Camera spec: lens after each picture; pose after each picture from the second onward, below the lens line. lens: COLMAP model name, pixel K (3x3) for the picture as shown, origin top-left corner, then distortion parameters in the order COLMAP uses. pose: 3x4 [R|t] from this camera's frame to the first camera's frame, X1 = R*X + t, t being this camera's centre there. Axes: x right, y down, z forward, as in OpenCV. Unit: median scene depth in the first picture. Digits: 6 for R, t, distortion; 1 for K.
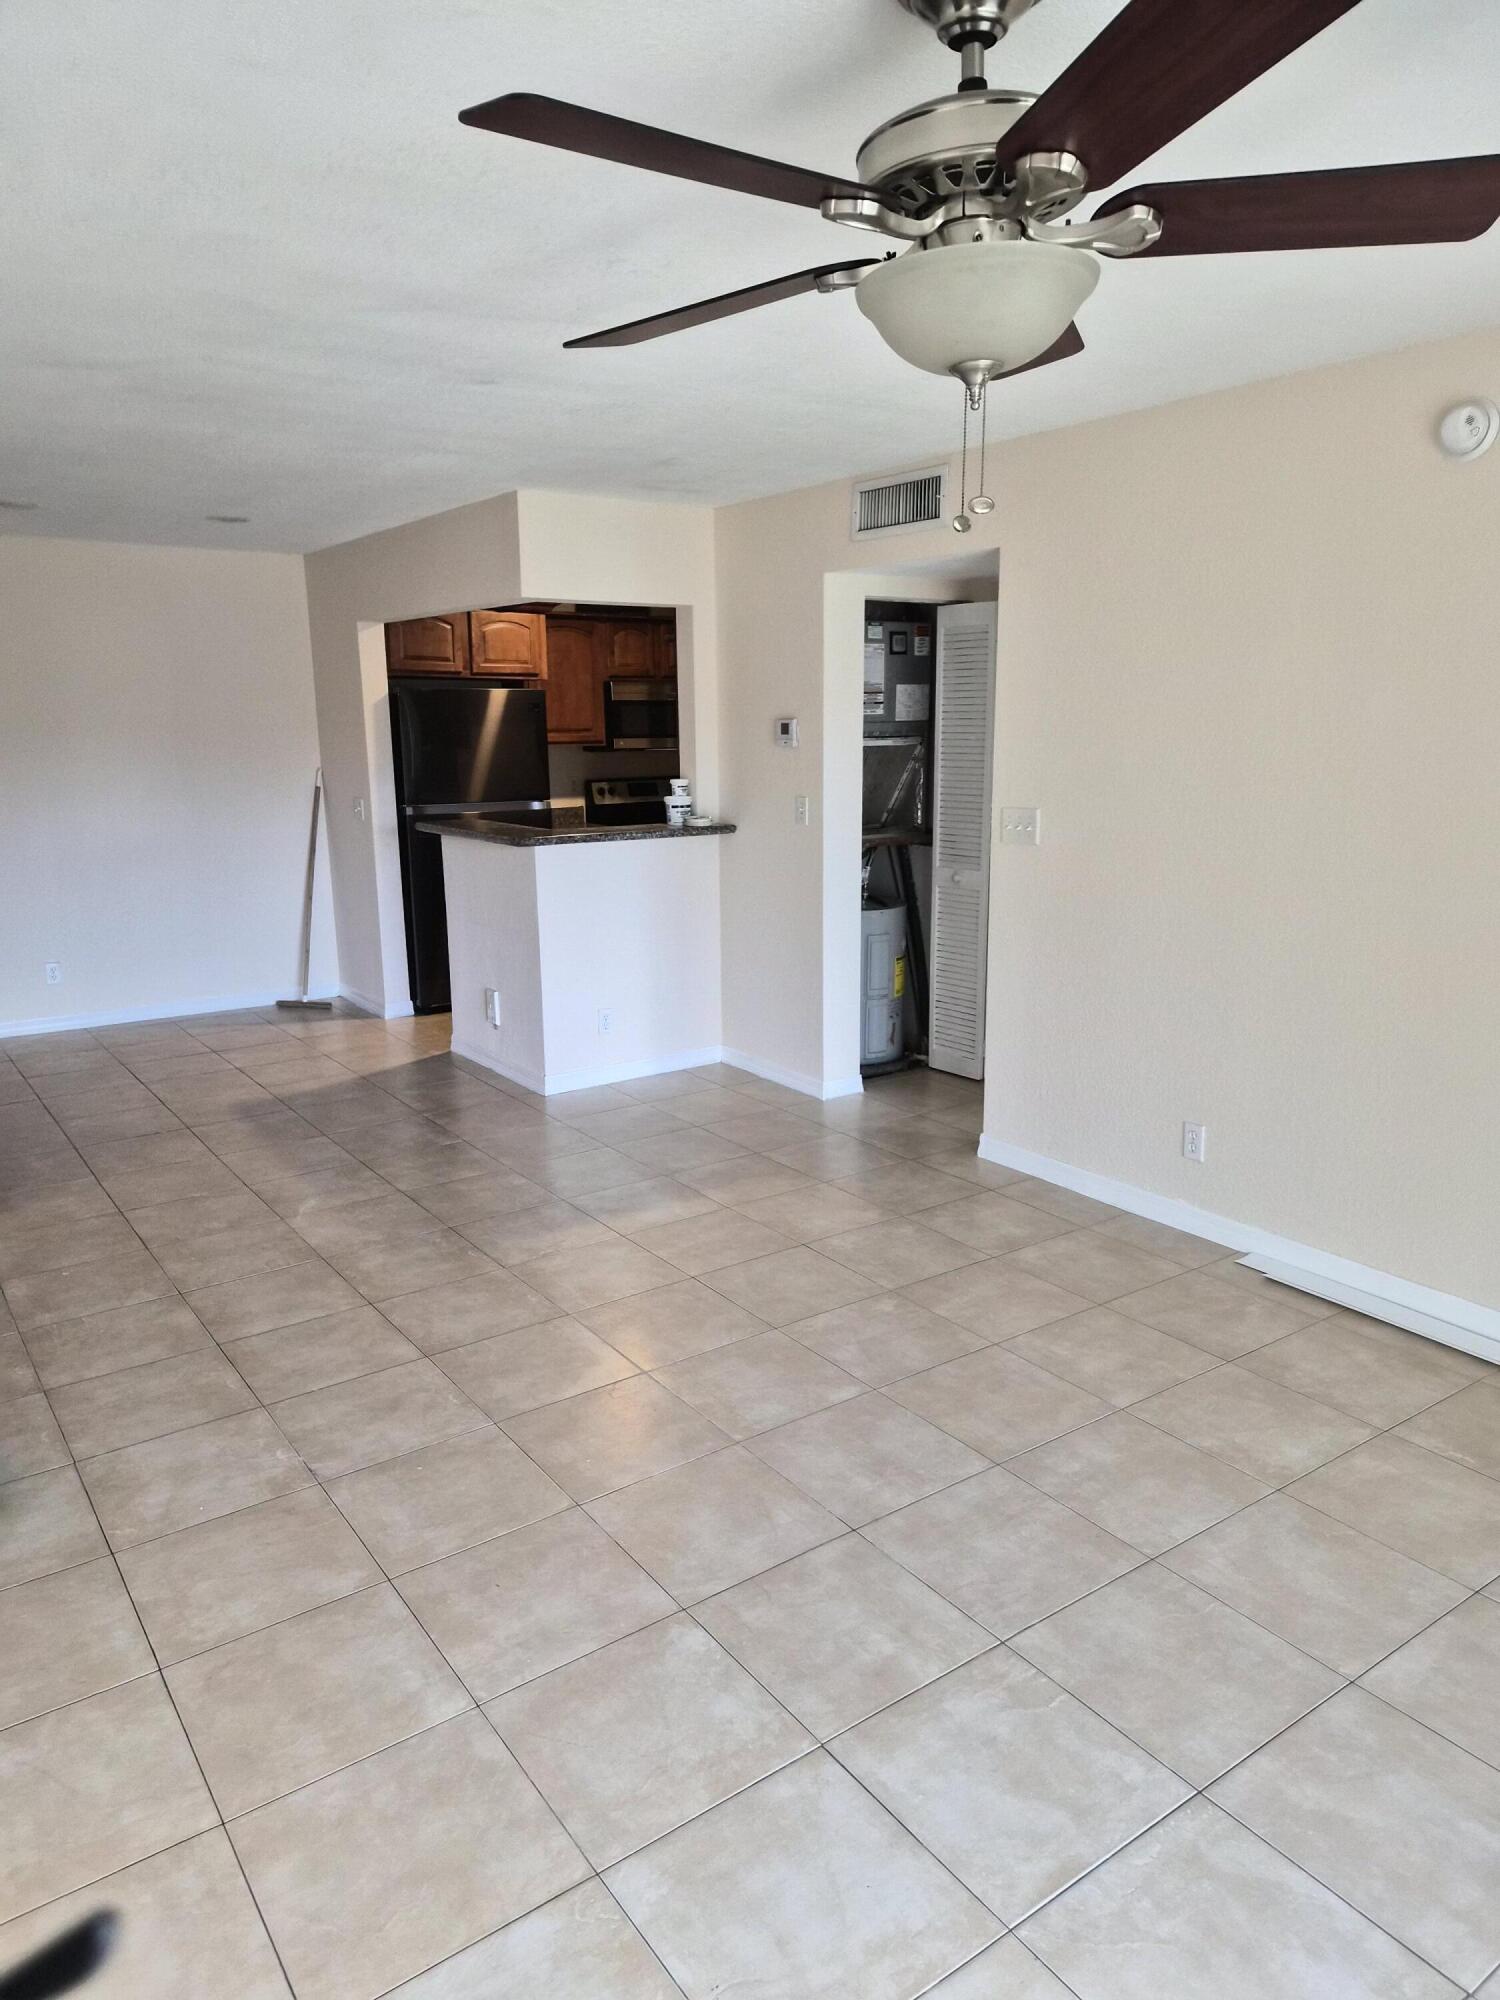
lens RADIAL K [[1341.3, 0, 740.6], [0, 1341.3, 993.7], [0, 0, 1]] dist [0.057403, -0.039270]
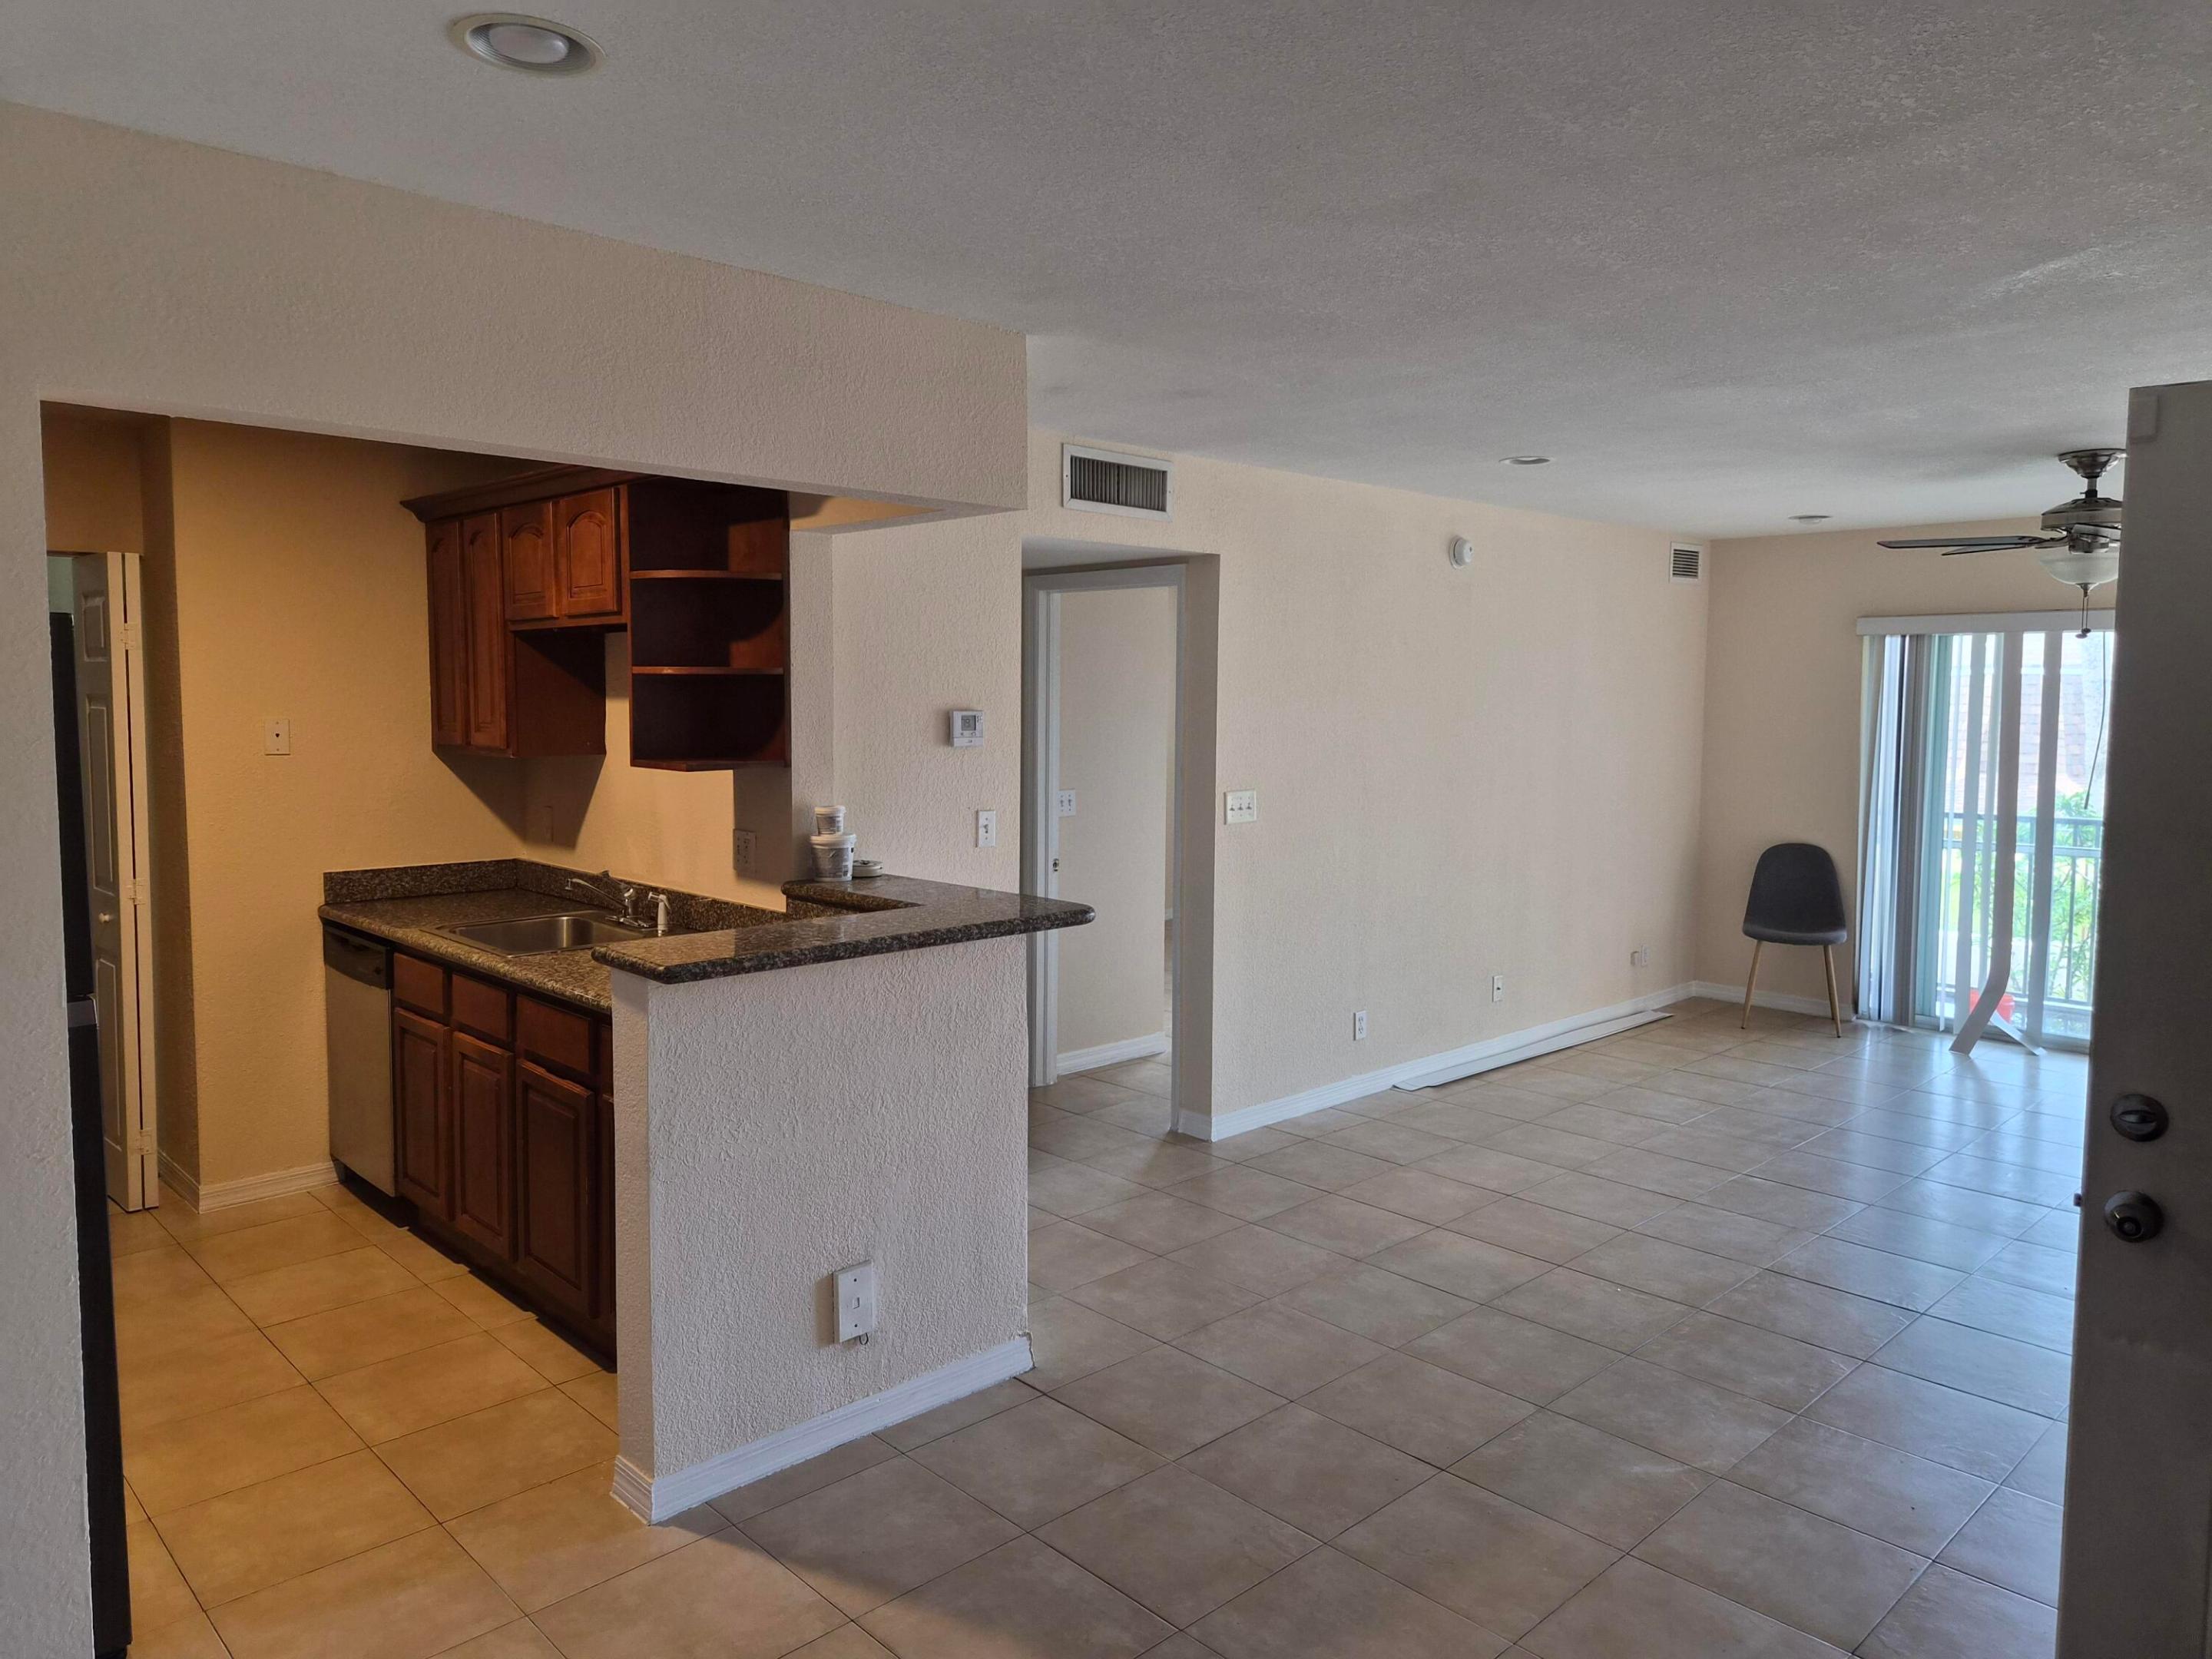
lens RADIAL K [[1483.4, 0, 1089.1], [0, 1483.4, 786.6], [0, 0, 1]] dist [0.057403, -0.039270]
pose [[-0.142273, -0.054622, 0.988319, -0.611011], [0.199114, 0.976486, 0.082632, -0.169084], [-0.969594, 0.208544, -0.128052, 0.814167]]
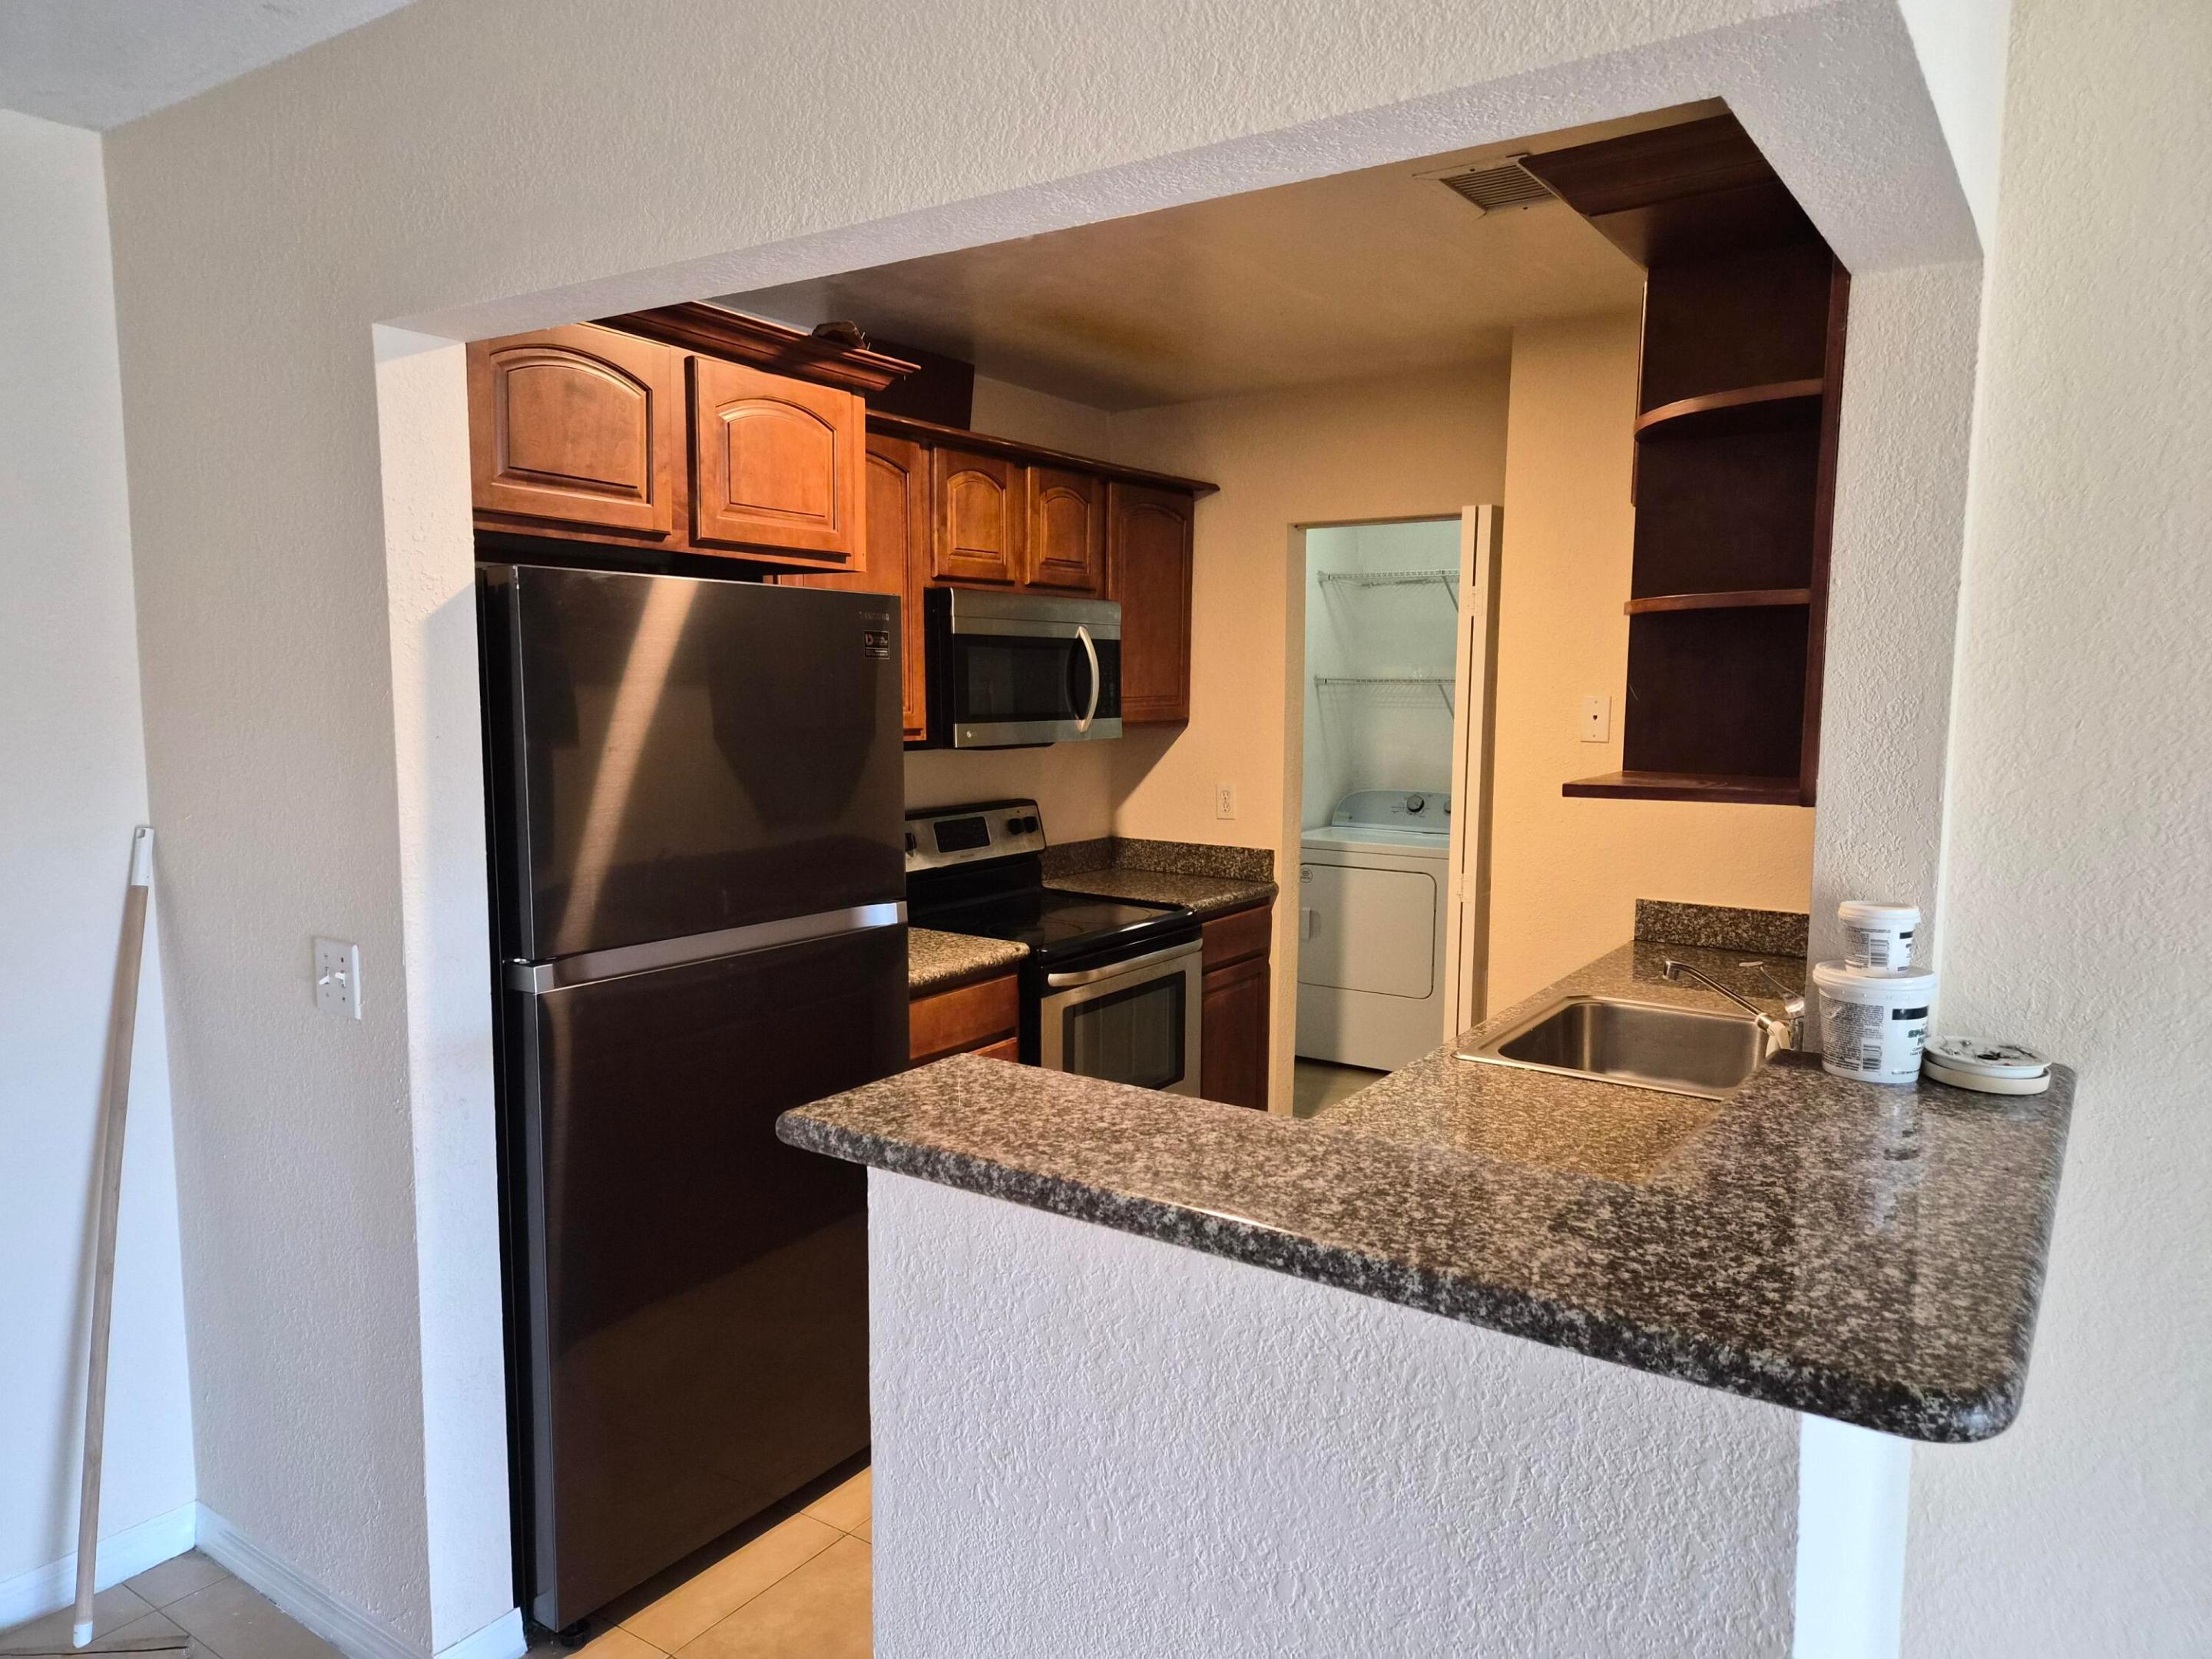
lens RADIAL K [[1483.4, 0, 1101.4], [0, 1483.4, 829.7], [0, 0, 1]] dist [0.057403, -0.039270]
pose [[0.935838, -0.022769, 0.351695, -0.245314], [0.057780, 0.994320, -0.089378, -0.132068], [-0.347662, 0.103965, 0.931838, 0.650904]]
